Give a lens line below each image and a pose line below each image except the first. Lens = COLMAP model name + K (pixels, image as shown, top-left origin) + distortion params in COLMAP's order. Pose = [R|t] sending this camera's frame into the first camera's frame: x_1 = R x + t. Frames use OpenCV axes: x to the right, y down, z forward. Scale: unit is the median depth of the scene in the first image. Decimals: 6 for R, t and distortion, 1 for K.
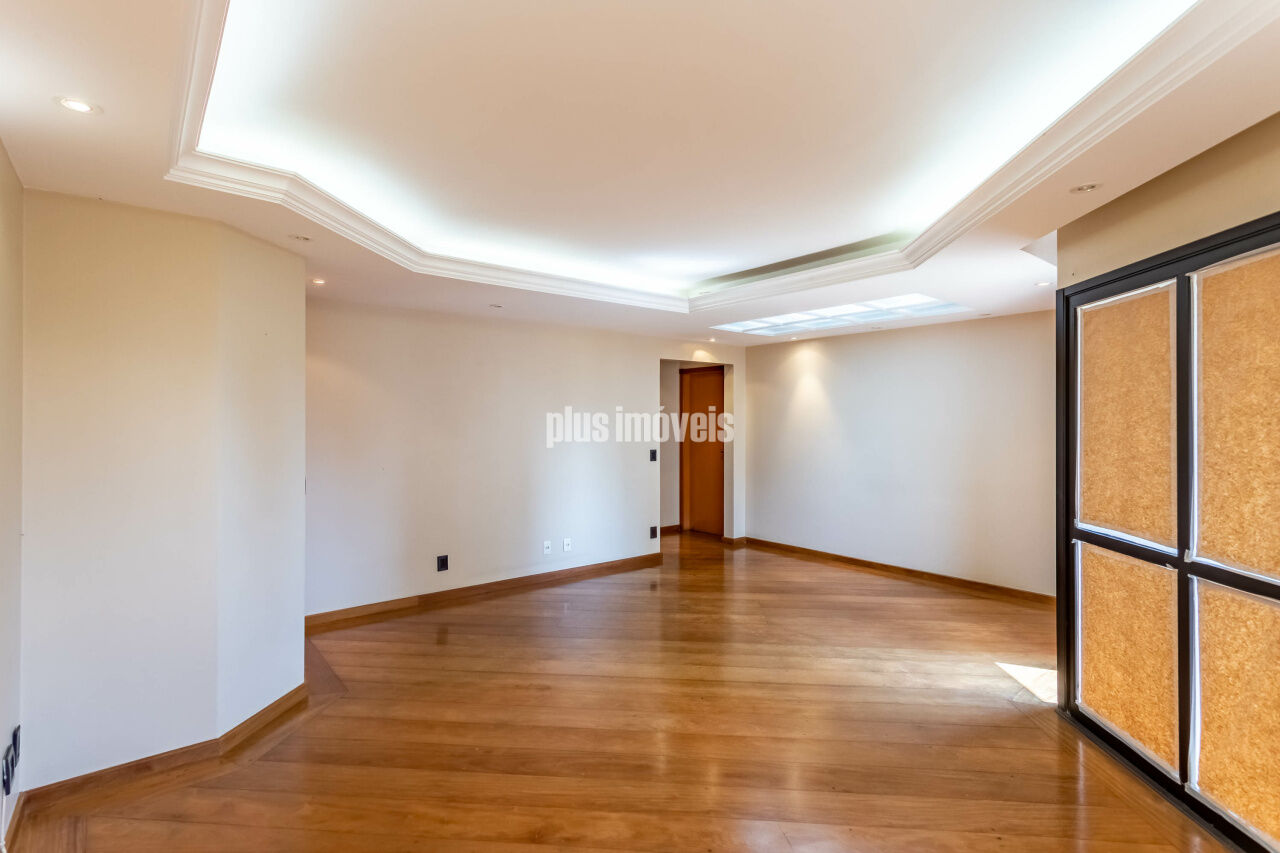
lens RADIAL K [[616.2, 0, 630.7], [0, 616.2, 433.5], [0, 0, 1]] dist [0.009646, 0.000877]
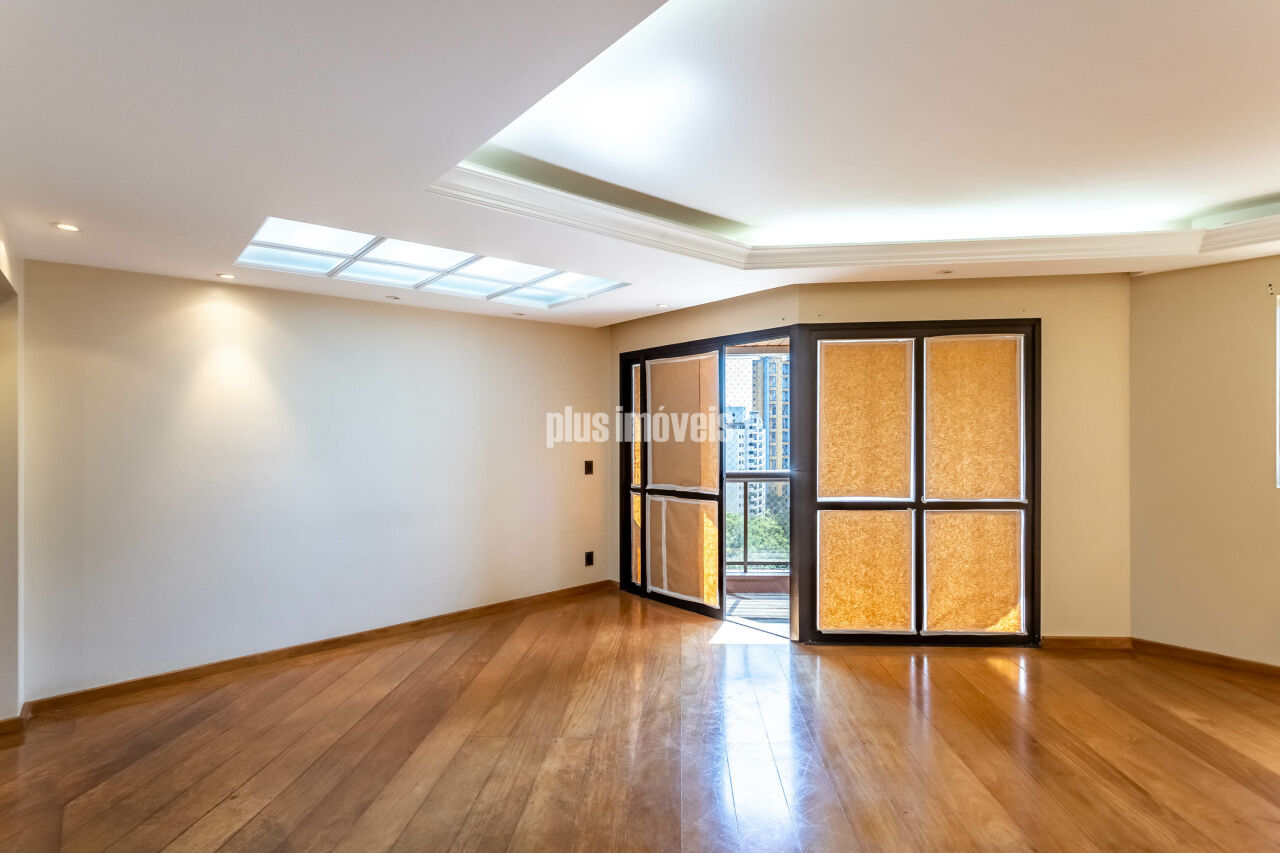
lens RADIAL K [[616.2, 0, 637.0], [0, 616.2, 447.8], [0, 0, 1]] dist [0.009646, 0.000877]
pose [[-0.031953, -0.026755, 0.999131, -0.730426], [0.033334, 0.999057, 0.027819, -0.021531], [-0.998933, 0.034194, -0.031031, 1.684234]]
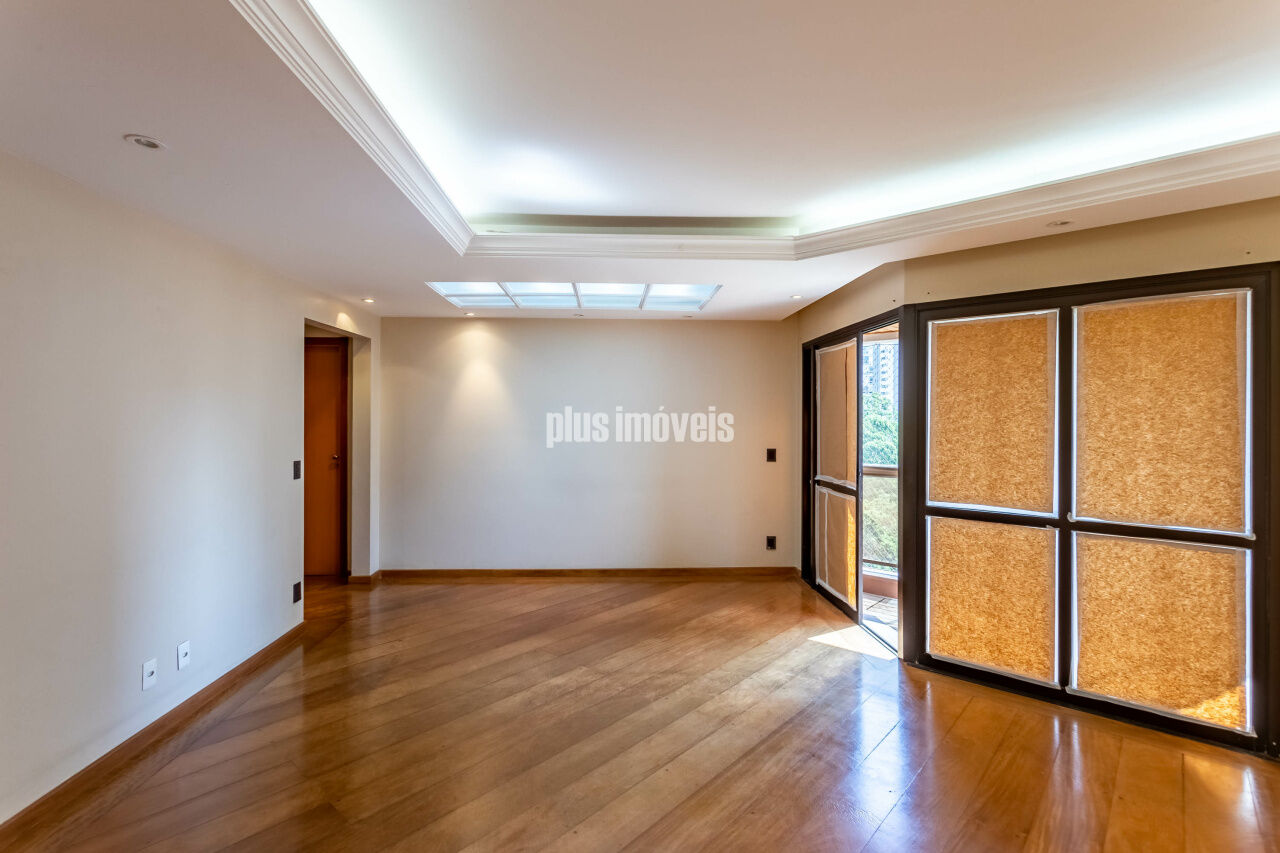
lens RADIAL K [[616.2, 0, 631.4], [0, 616.2, 426.4], [0, 0, 1]] dist [0.009646, 0.000877]
pose [[0.591404, -0.010943, 0.806301, -0.675624], [0.014095, 0.999895, 0.003232, -0.015465], [-0.806253, 0.009454, 0.591496, 0.884859]]
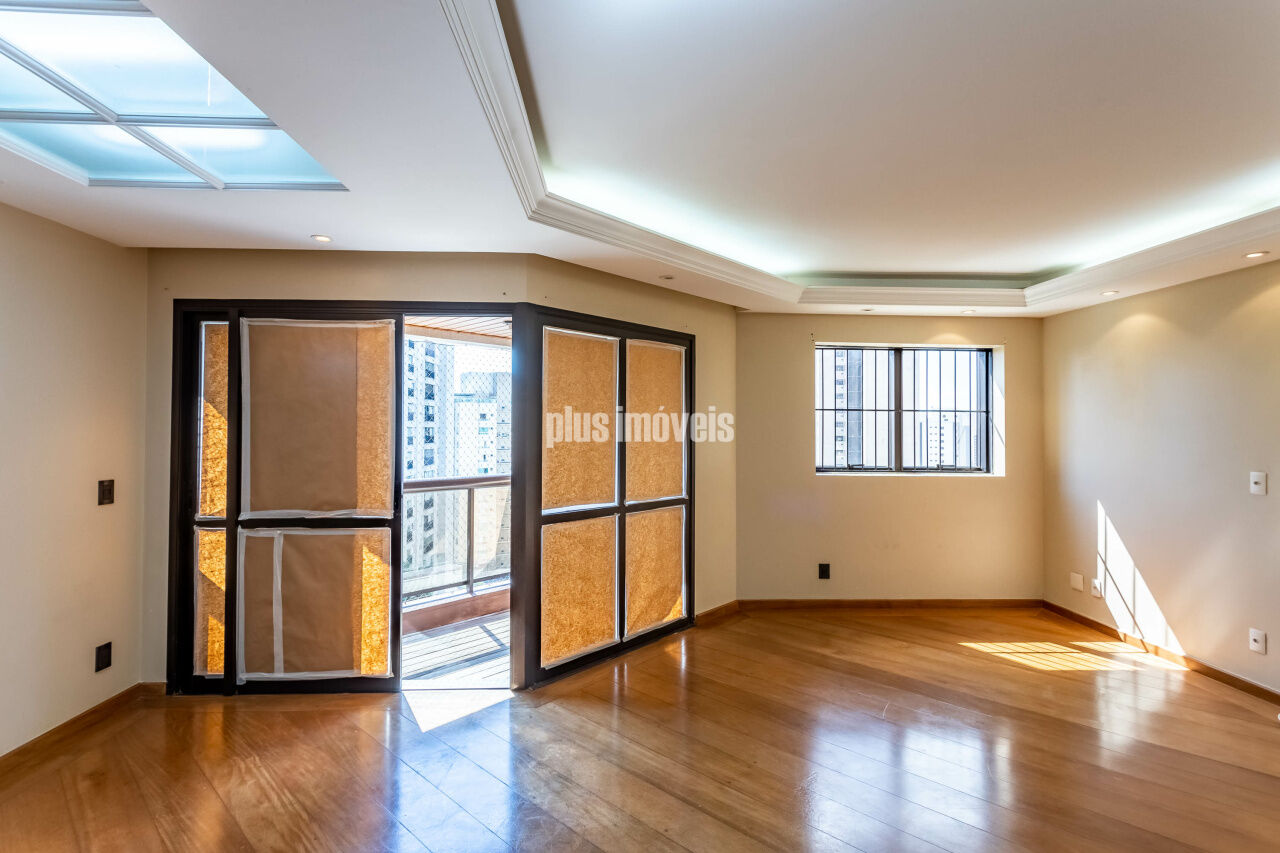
lens RADIAL K [[616.2, 0, 635.4], [0, 616.2, 434.0], [0, 0, 1]] dist [0.009646, 0.000877]
pose [[-0.797382, -0.005473, 0.603451, -0.135940], [0.010881, 0.999666, 0.023444, -0.029858], [-0.603377, 0.025260, -0.797056, 2.122946]]
